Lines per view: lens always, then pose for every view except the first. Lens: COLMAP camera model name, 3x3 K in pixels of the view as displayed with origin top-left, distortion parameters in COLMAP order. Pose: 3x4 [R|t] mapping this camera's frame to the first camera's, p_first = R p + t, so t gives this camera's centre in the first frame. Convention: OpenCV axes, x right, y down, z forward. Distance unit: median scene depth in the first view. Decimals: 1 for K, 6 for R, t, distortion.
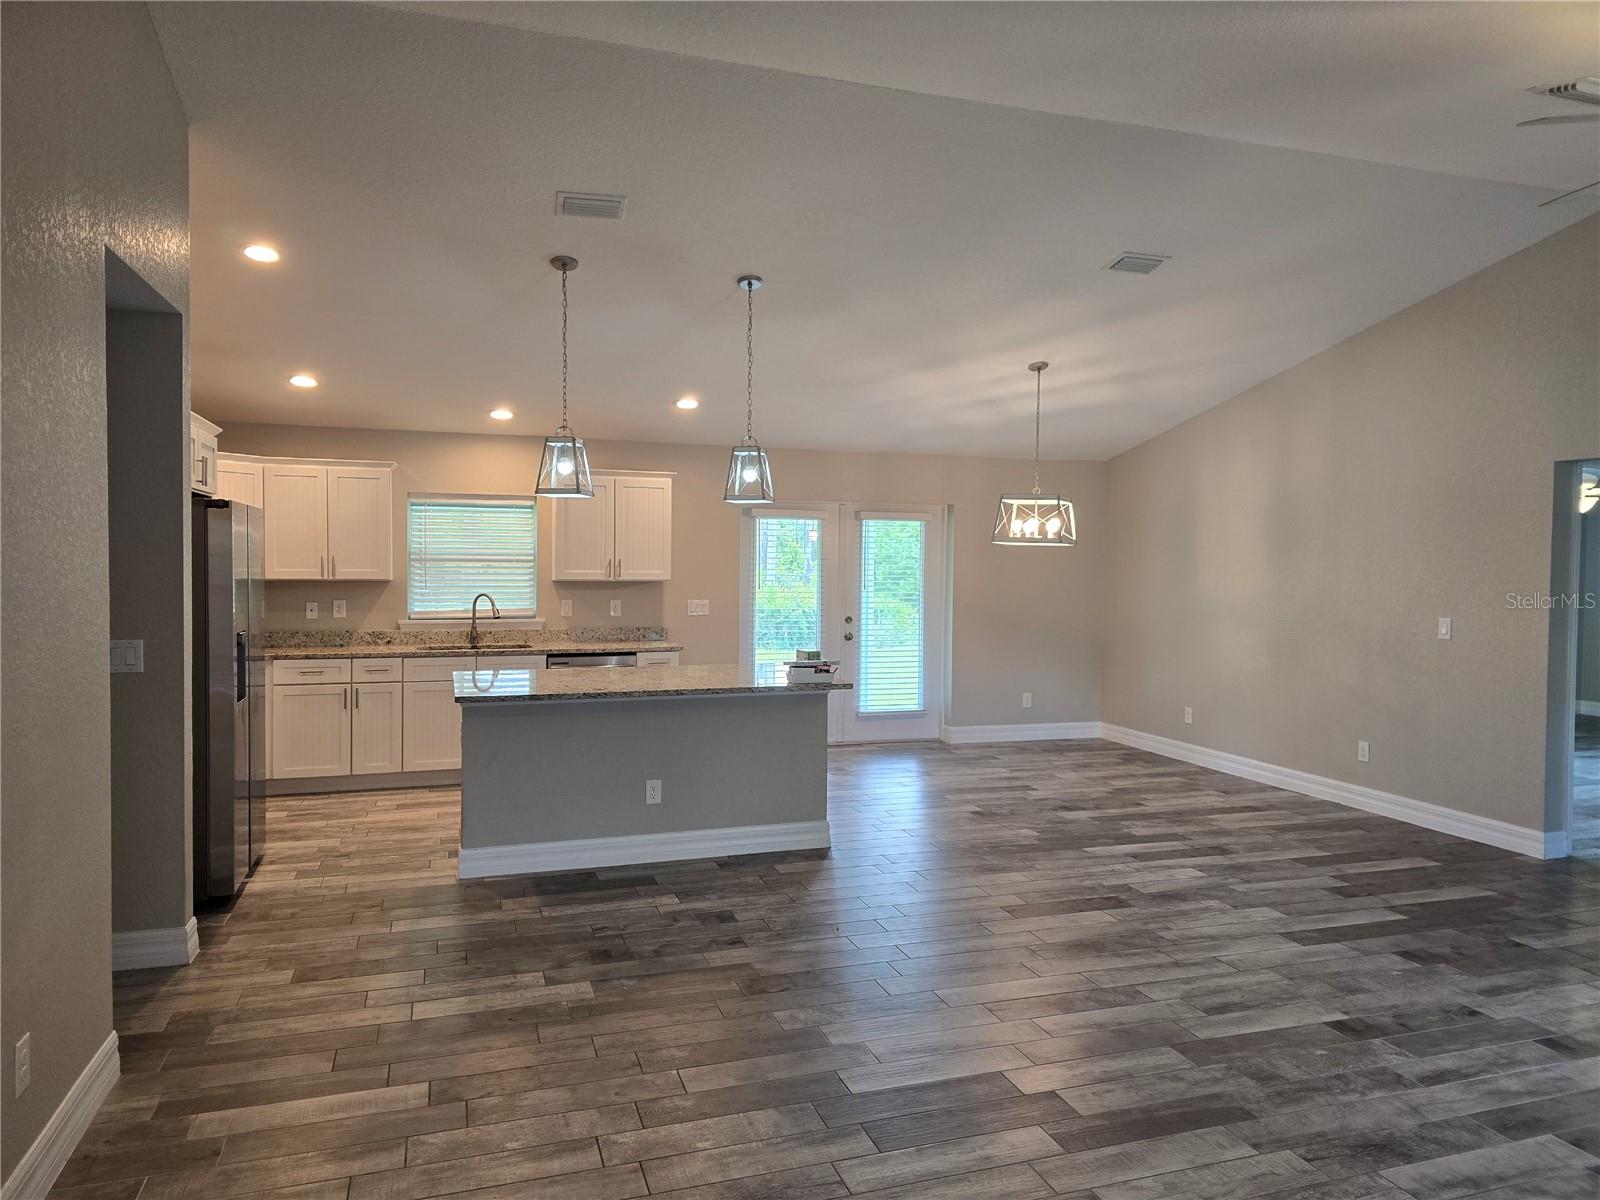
lens RADIAL K [[1079.3, 0, 793.5], [0, 1079.3, 593.0], [0, 0, 1]] dist [0.051996, -0.045990]
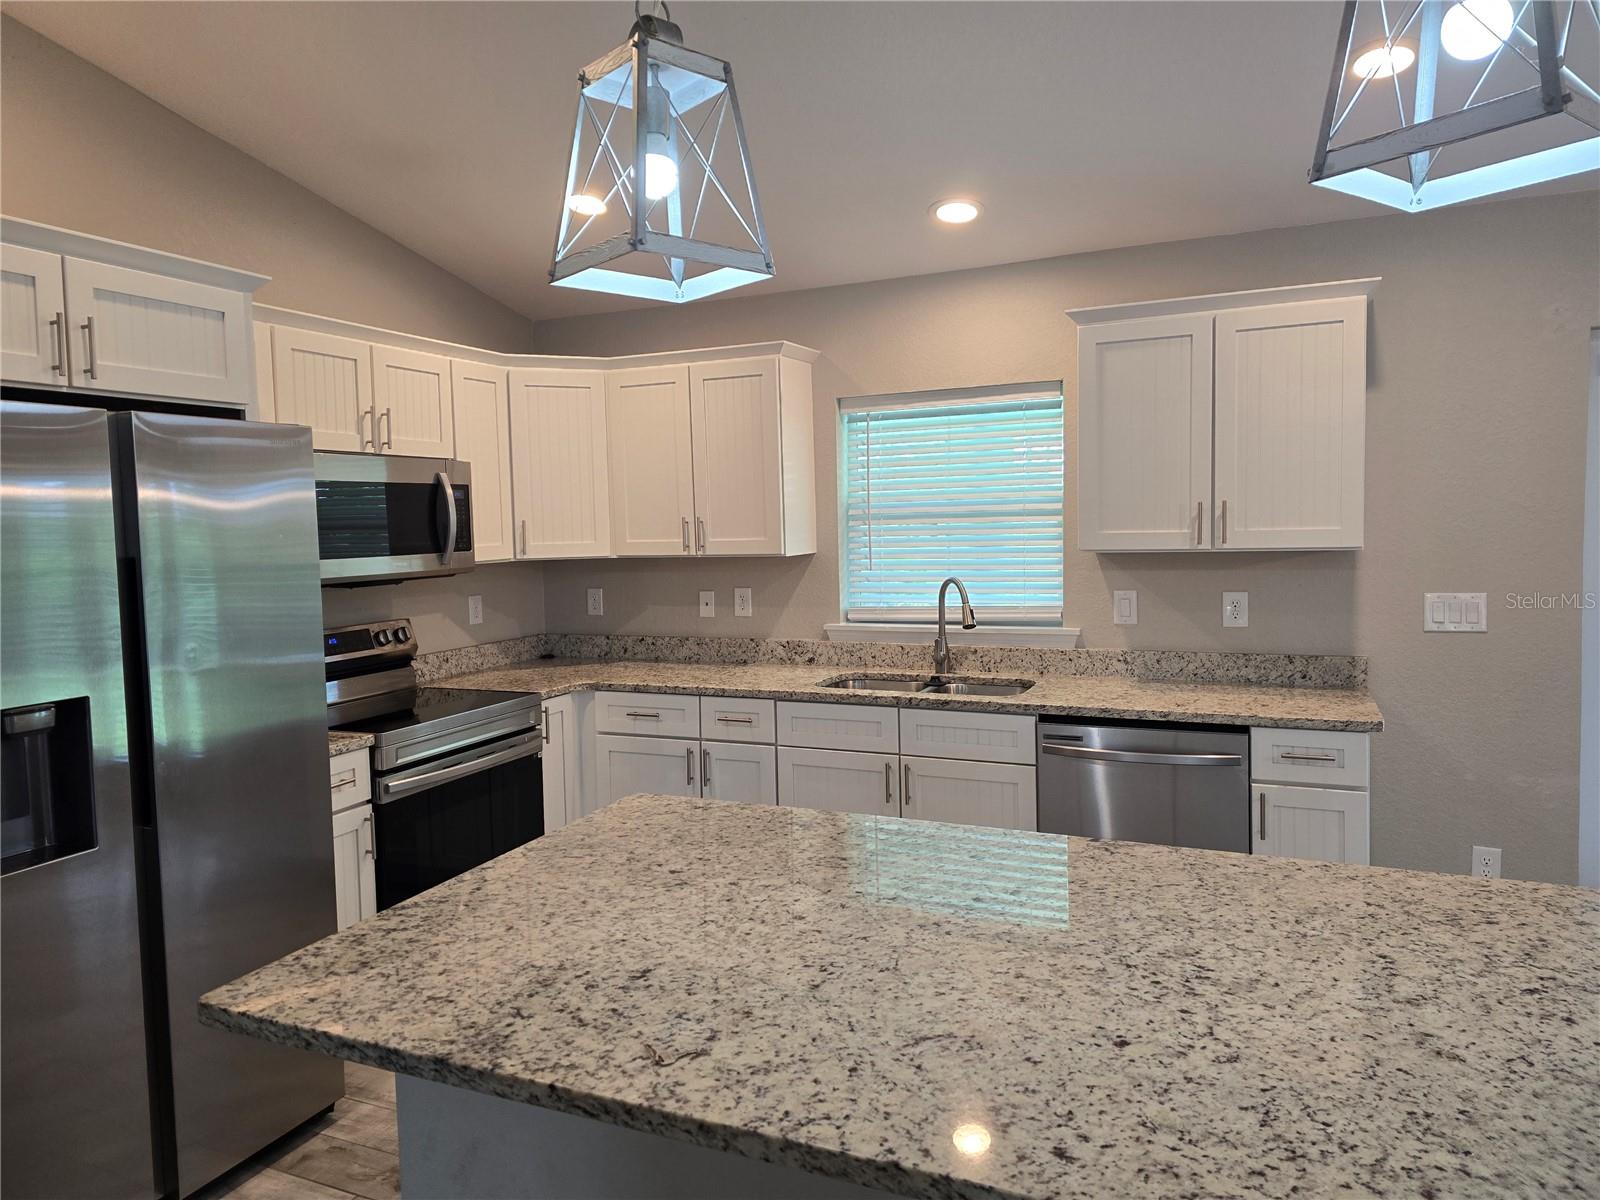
lens RADIAL K [[1079.3, 0, 751.3], [0, 1079.3, 578.5], [0, 0, 1]] dist [0.051996, -0.045990]
pose [[0.734454, 0.008197, -0.678609, -0.004785], [0.012354, 0.999600, 0.025446, -0.013719], [0.678546, -0.027072, 0.734059, 0.556510]]
